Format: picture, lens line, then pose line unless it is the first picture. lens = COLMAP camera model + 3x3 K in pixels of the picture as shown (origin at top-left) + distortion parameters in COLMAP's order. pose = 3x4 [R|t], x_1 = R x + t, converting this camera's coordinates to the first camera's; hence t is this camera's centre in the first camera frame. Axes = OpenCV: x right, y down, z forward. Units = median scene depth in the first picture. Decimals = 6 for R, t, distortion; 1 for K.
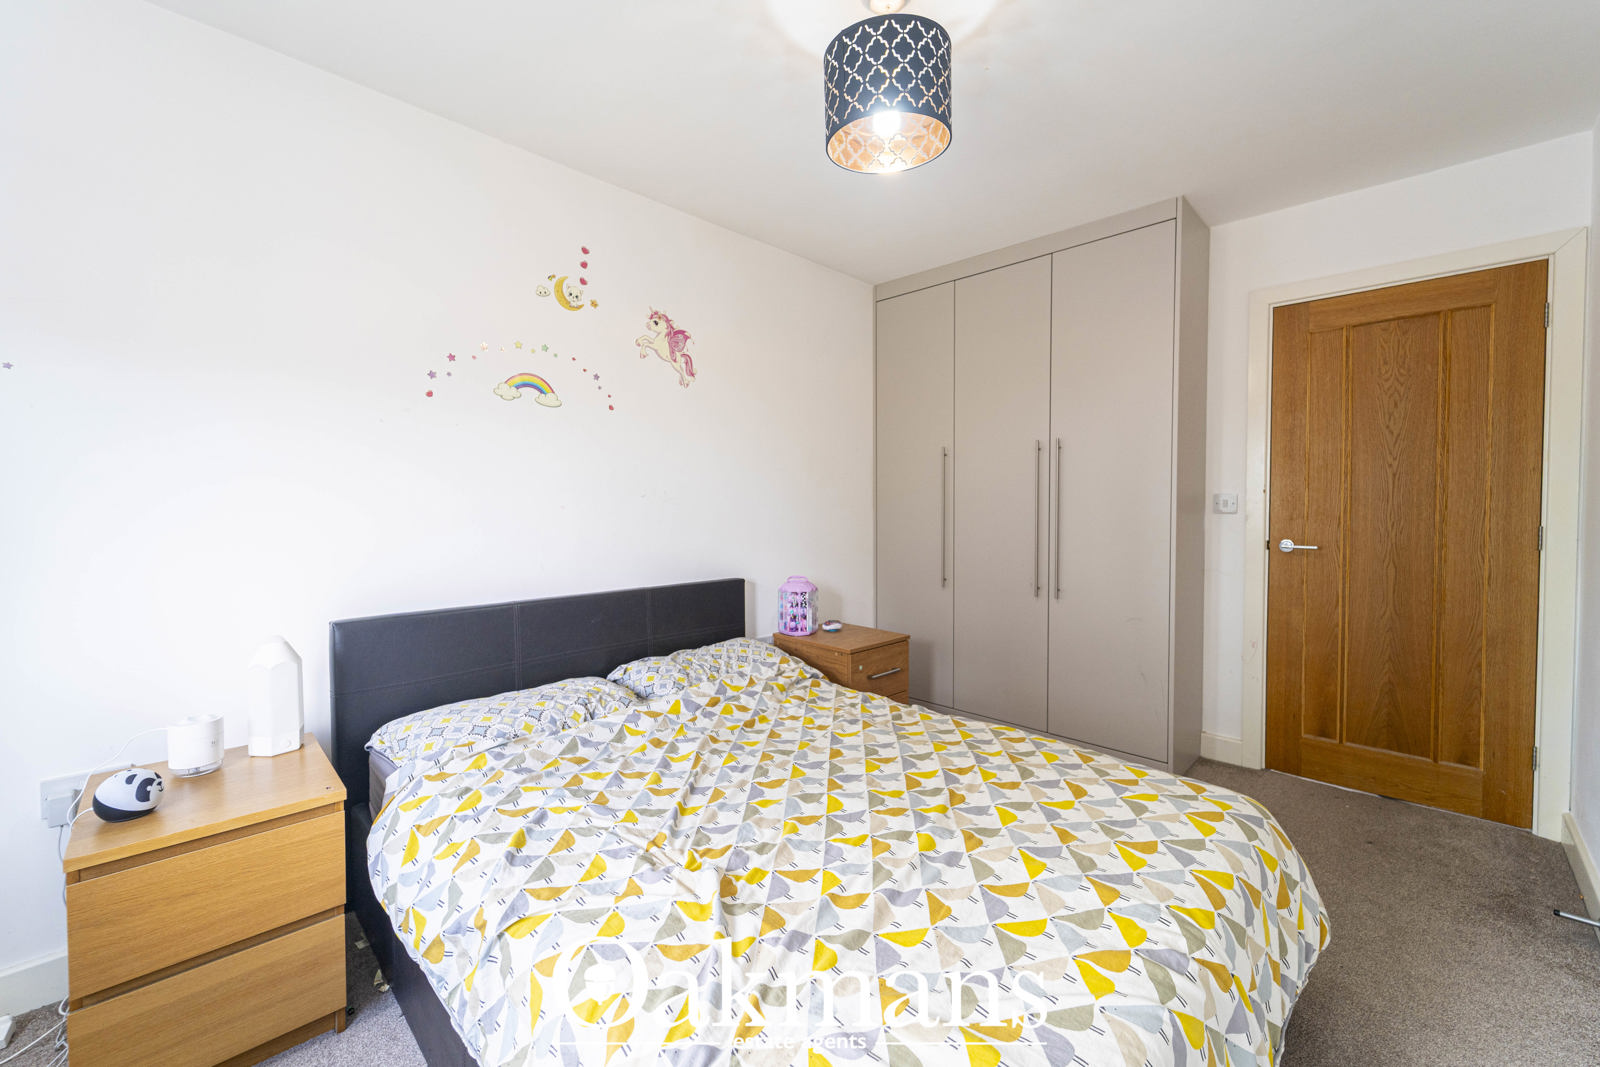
lens RADIAL K [[637.8, 0, 804.1], [0, 637.8, 523.3], [0, 0, 1]] dist [-0.006411, 0.000105]
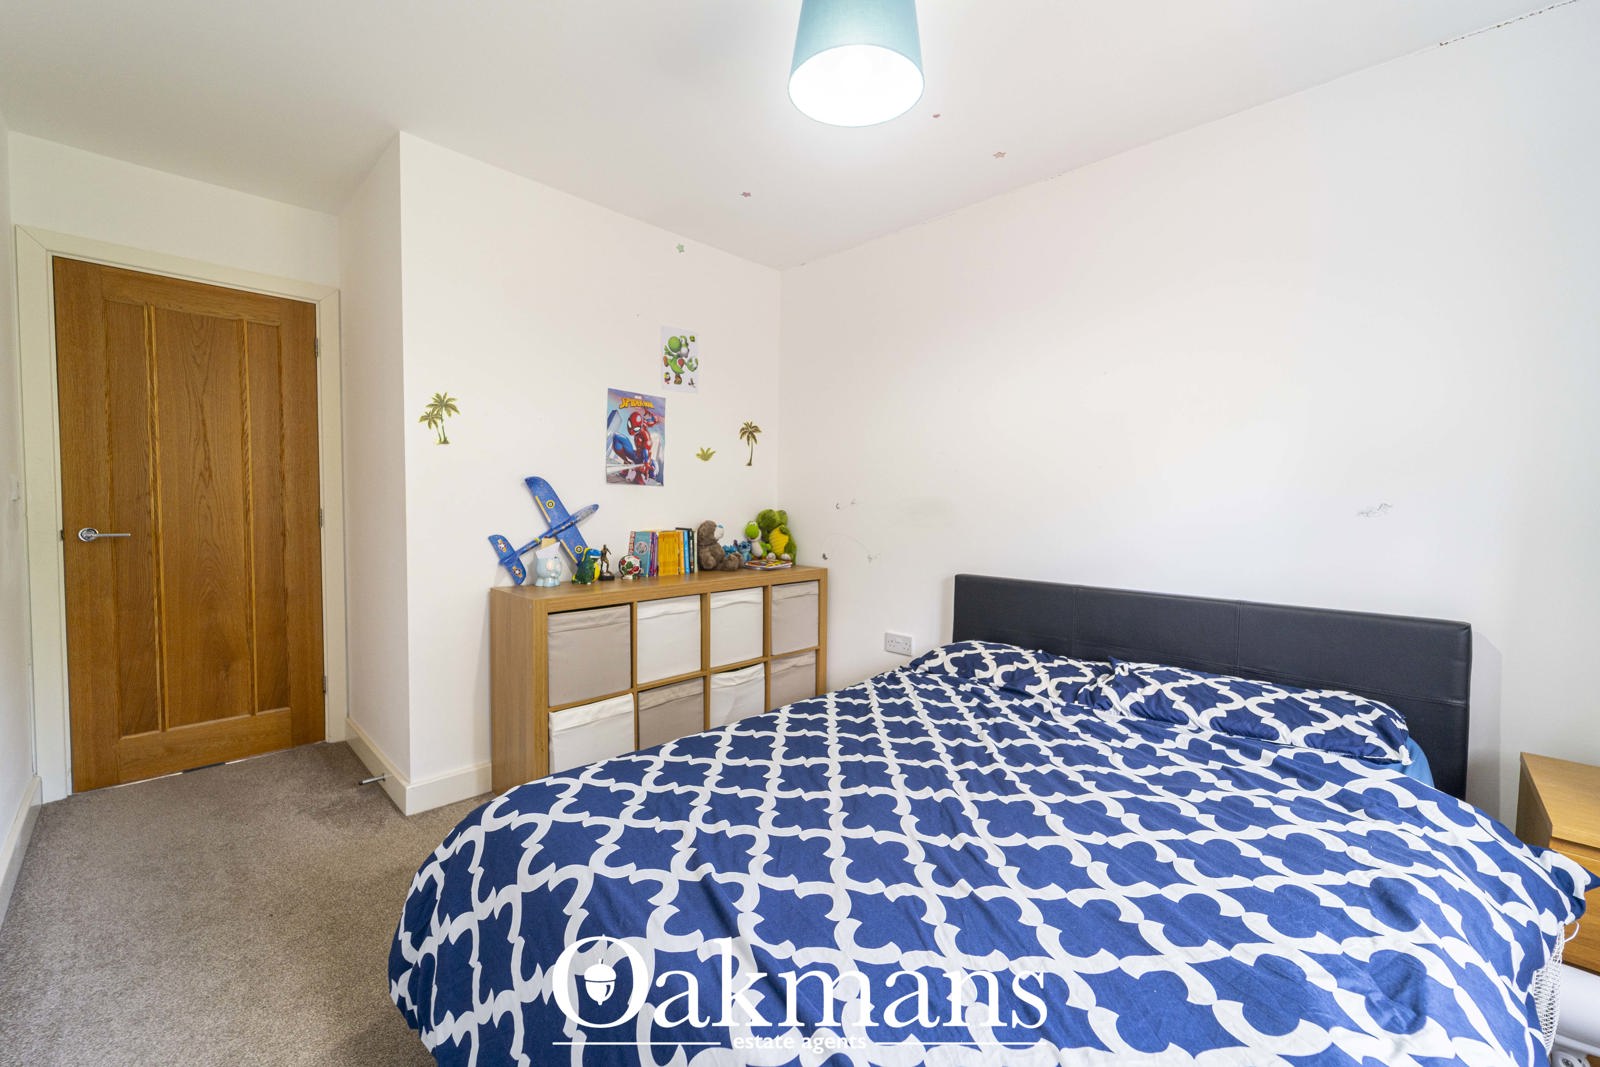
lens RADIAL K [[637.8, 0, 804.1], [0, 637.8, 523.3], [0, 0, 1]] dist [-0.006411, 0.000105]
pose [[0.058442, -0.039975, 0.997490, -0.028002], [0.015700, 0.999111, 0.039120, 0.000285], [-0.998167, 0.013374, 0.059018, -0.024108]]
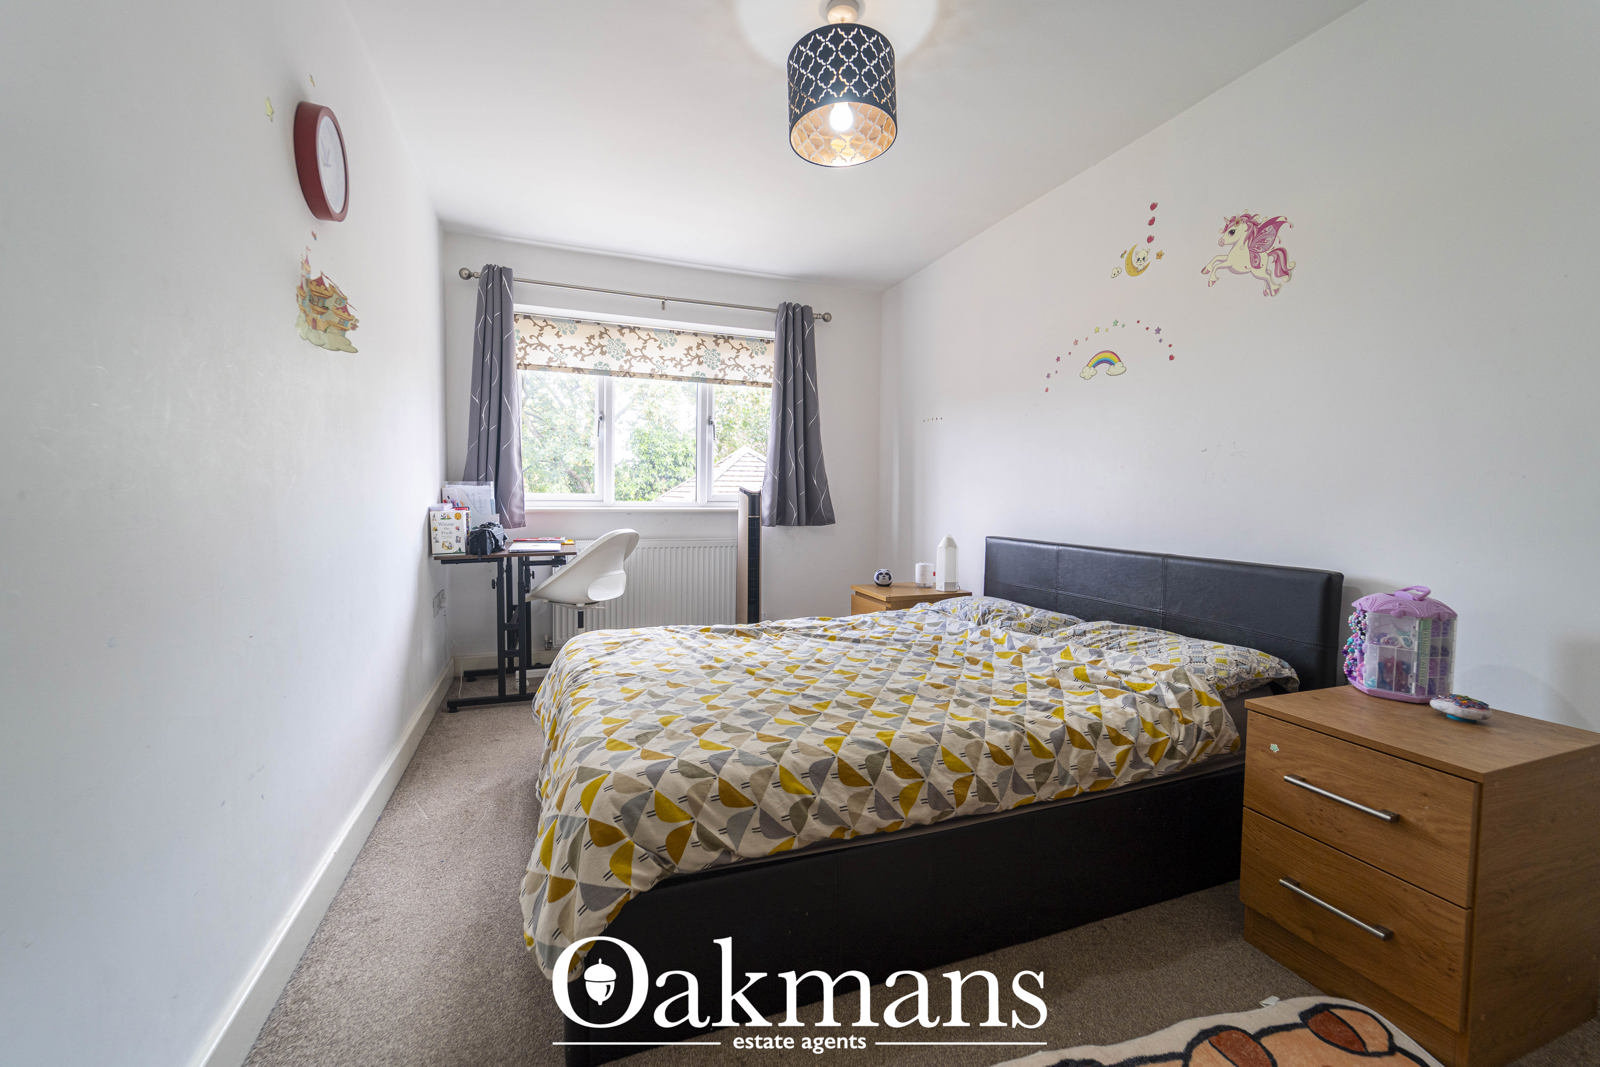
lens RADIAL K [[637.8, 0, 804.1], [0, 637.8, 523.3], [0, 0, 1]] dist [-0.006411, 0.000105]
pose [[-0.414584, 0.040876, -0.909093, 0.843198], [-0.034100, 0.997591, 0.060407, 0.024309], [0.909372, 0.056044, -0.412191, 0.988177]]
